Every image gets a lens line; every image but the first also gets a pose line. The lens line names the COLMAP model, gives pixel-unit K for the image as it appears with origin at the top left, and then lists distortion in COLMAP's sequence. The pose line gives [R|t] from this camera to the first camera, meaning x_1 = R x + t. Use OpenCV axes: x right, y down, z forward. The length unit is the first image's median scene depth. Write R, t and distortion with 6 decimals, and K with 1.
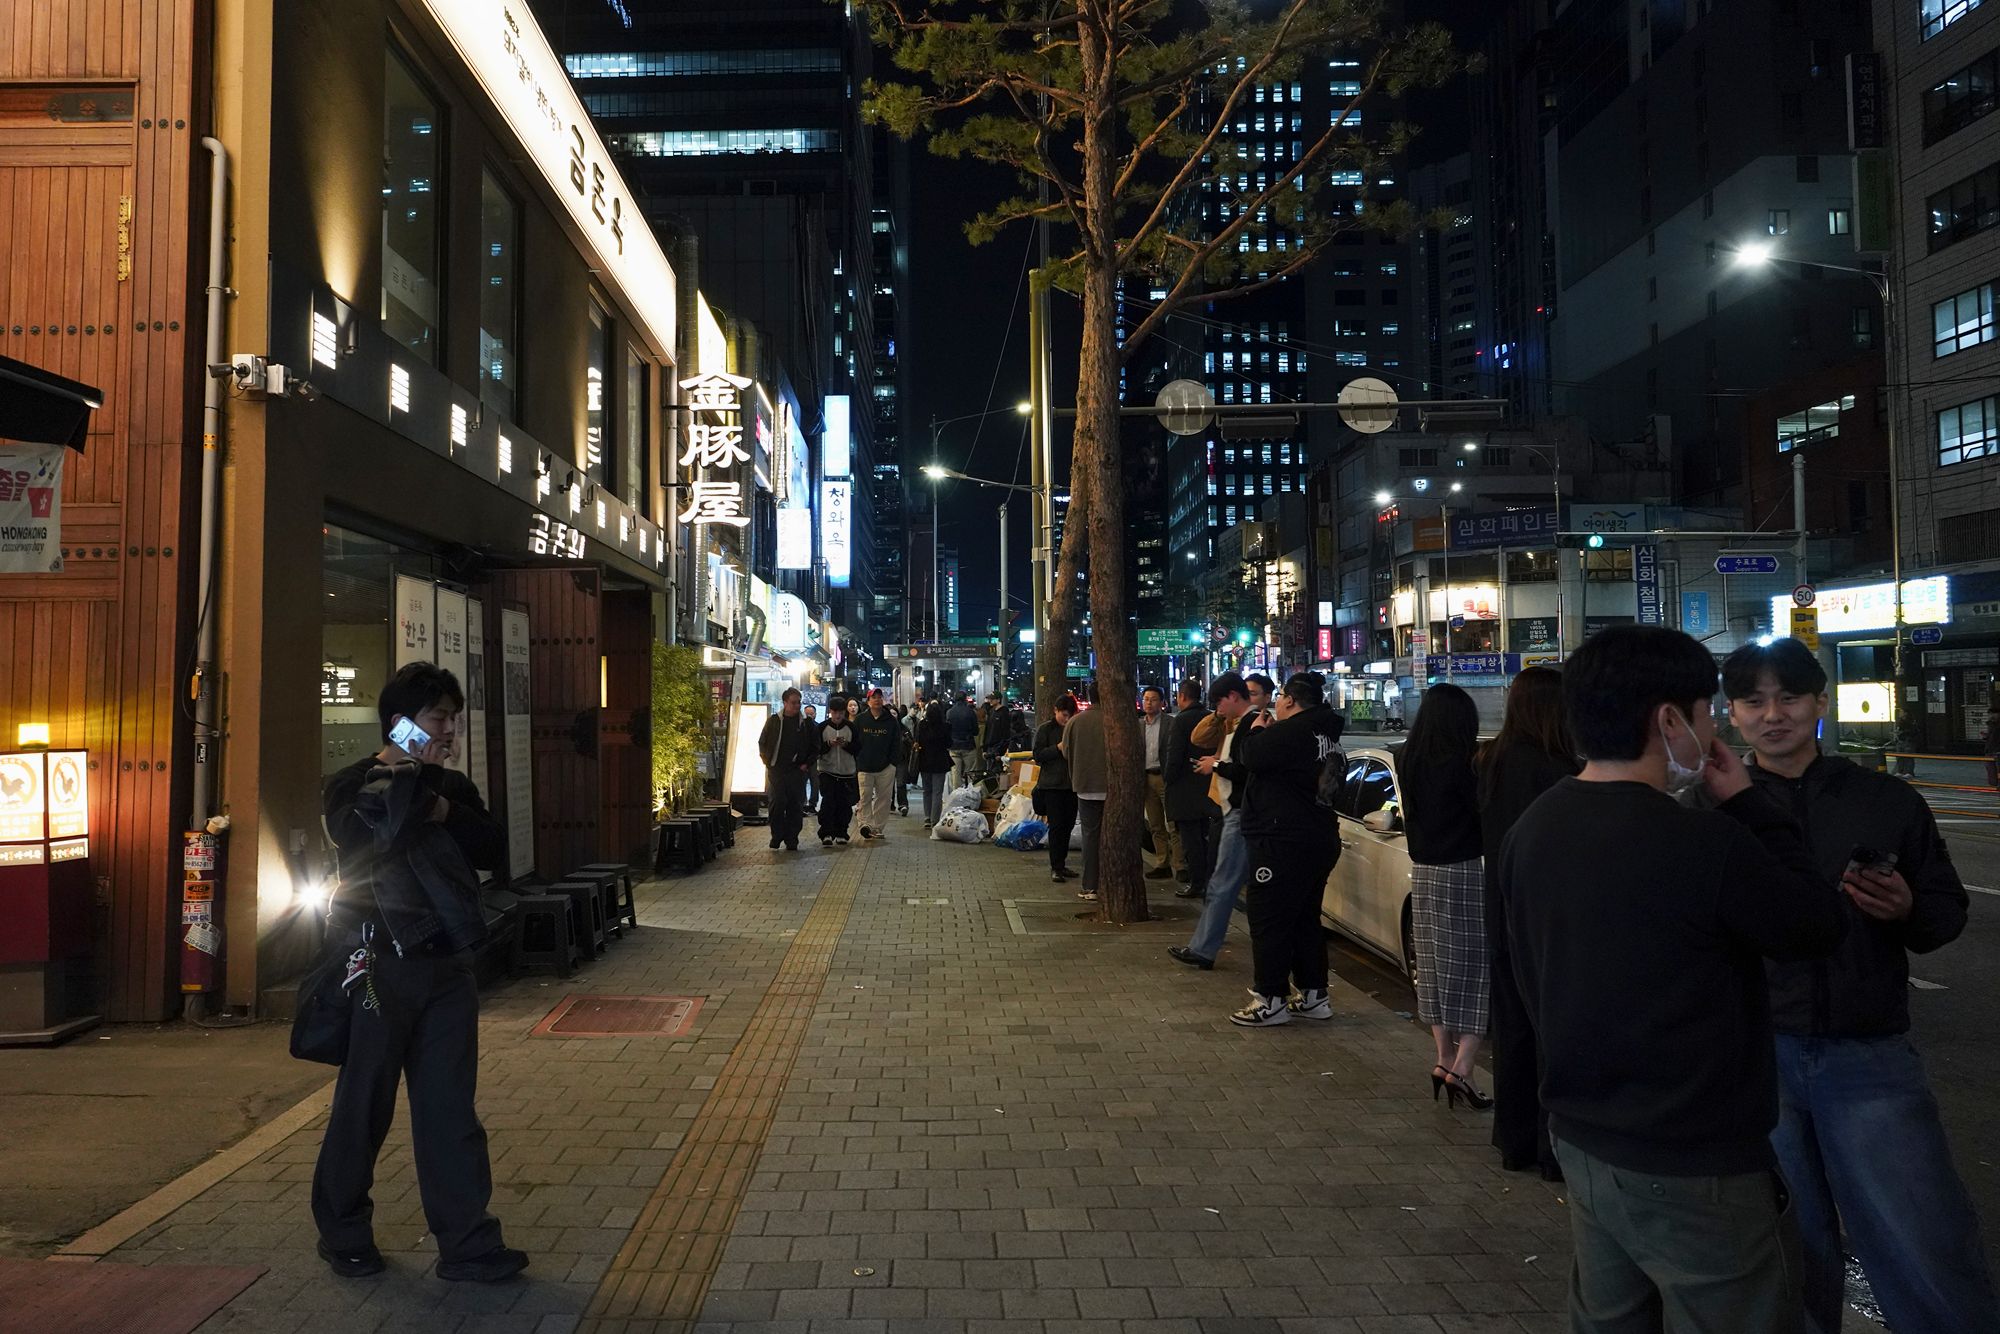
lens RADIAL K [[1432.4, 0, 1000.0], [0, 1432.4, 667.0], [0, 0, 1]] dist [-0.022451, -0.001732]
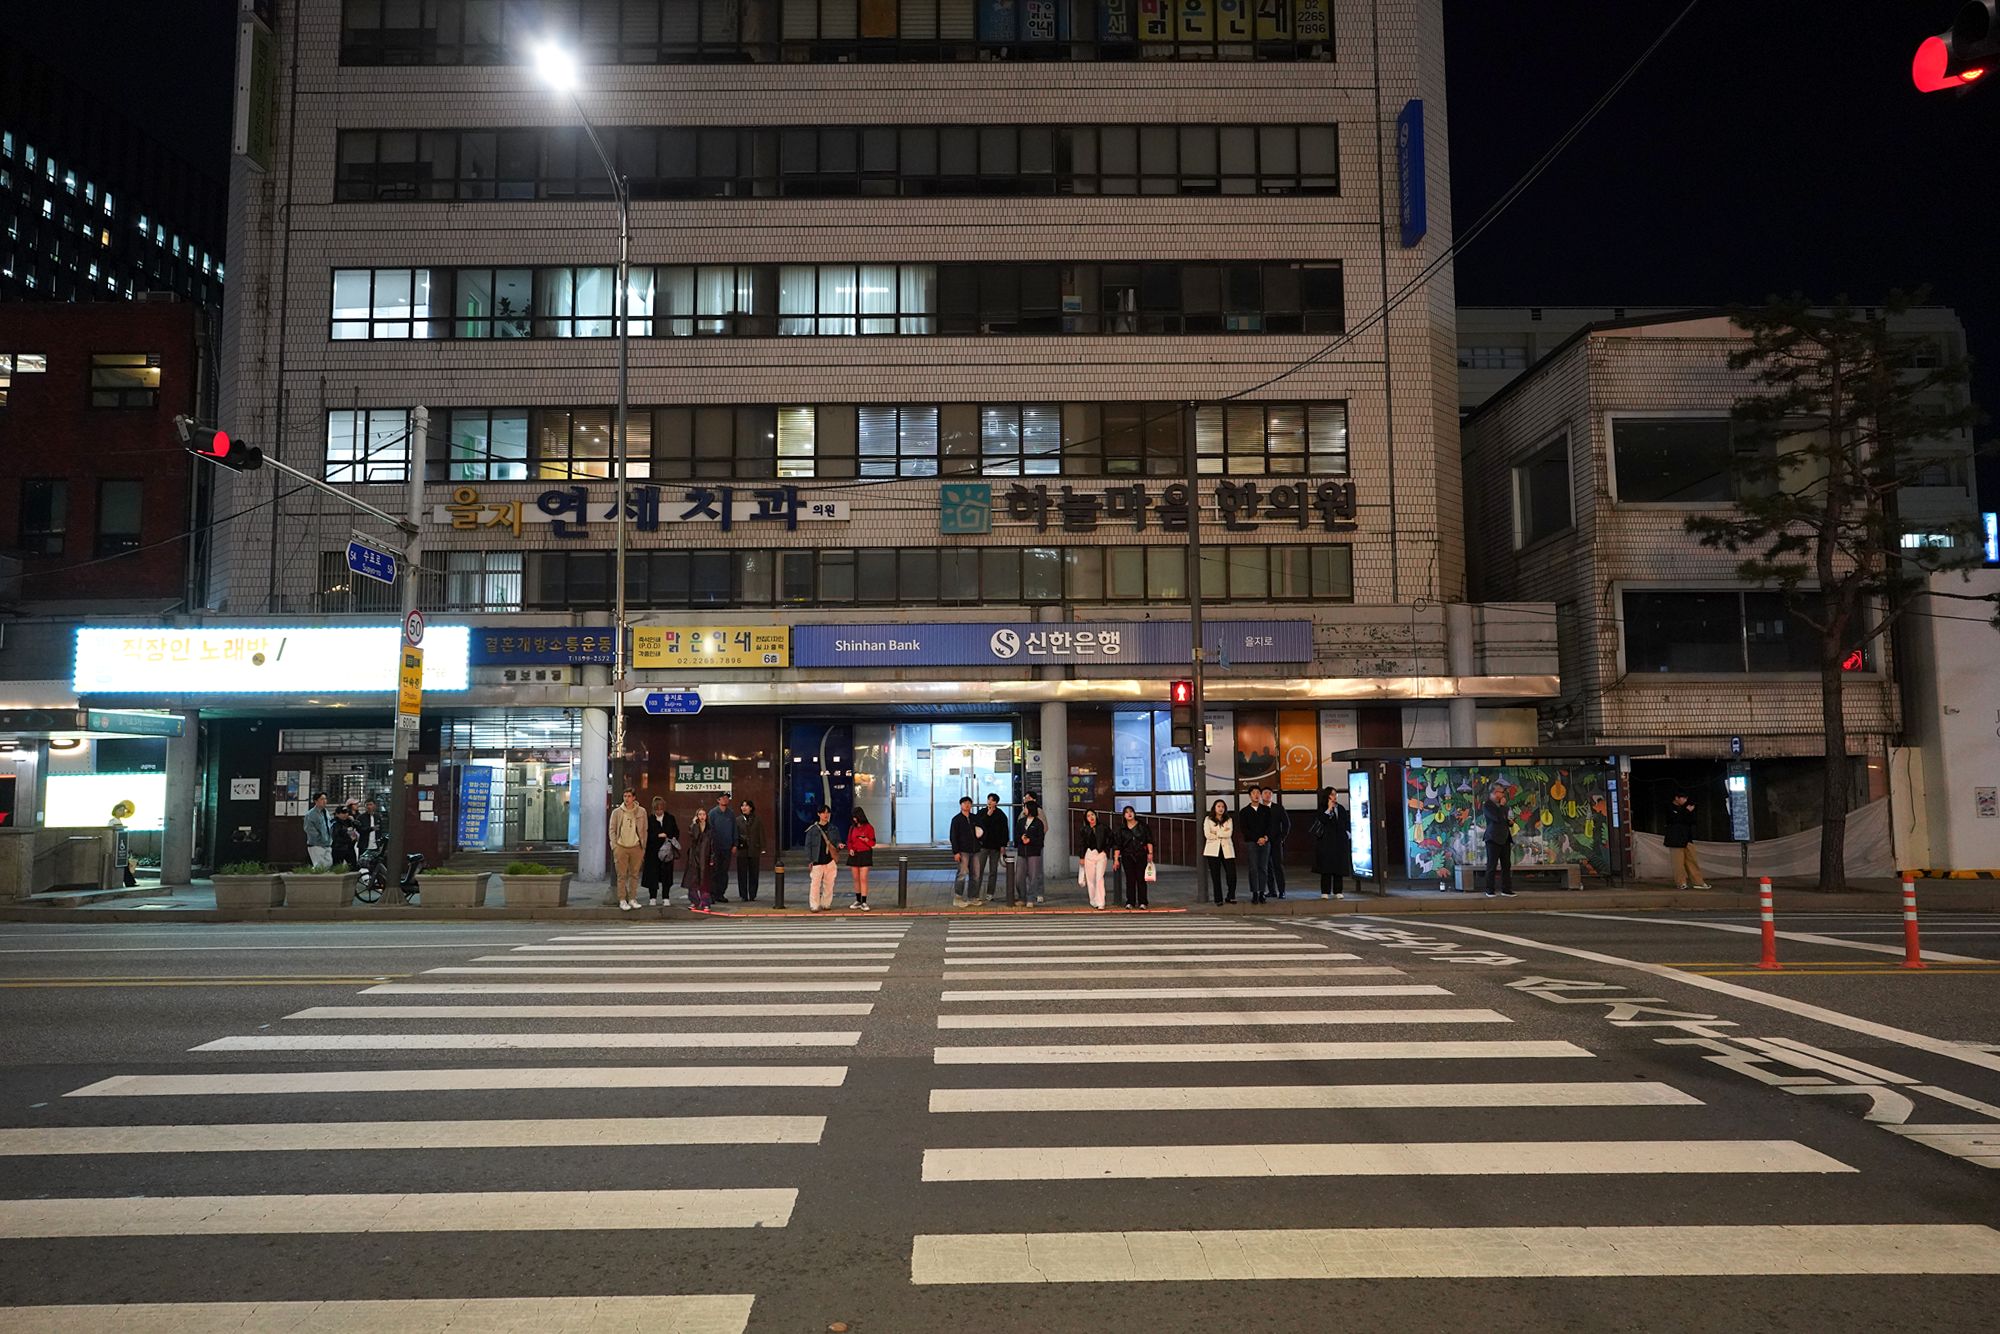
lens RADIAL K [[1432.4, 0, 1000.0], [0, 1432.4, 667.0], [0, 0, 1]] dist [-0.022451, -0.001732]
pose [[0.046288, 0.099334, 0.993977, -0.053732], [-0.018613, 0.994957, -0.098565, 0.022155], [-0.998755, -0.013938, 0.047903, 0.612061]]
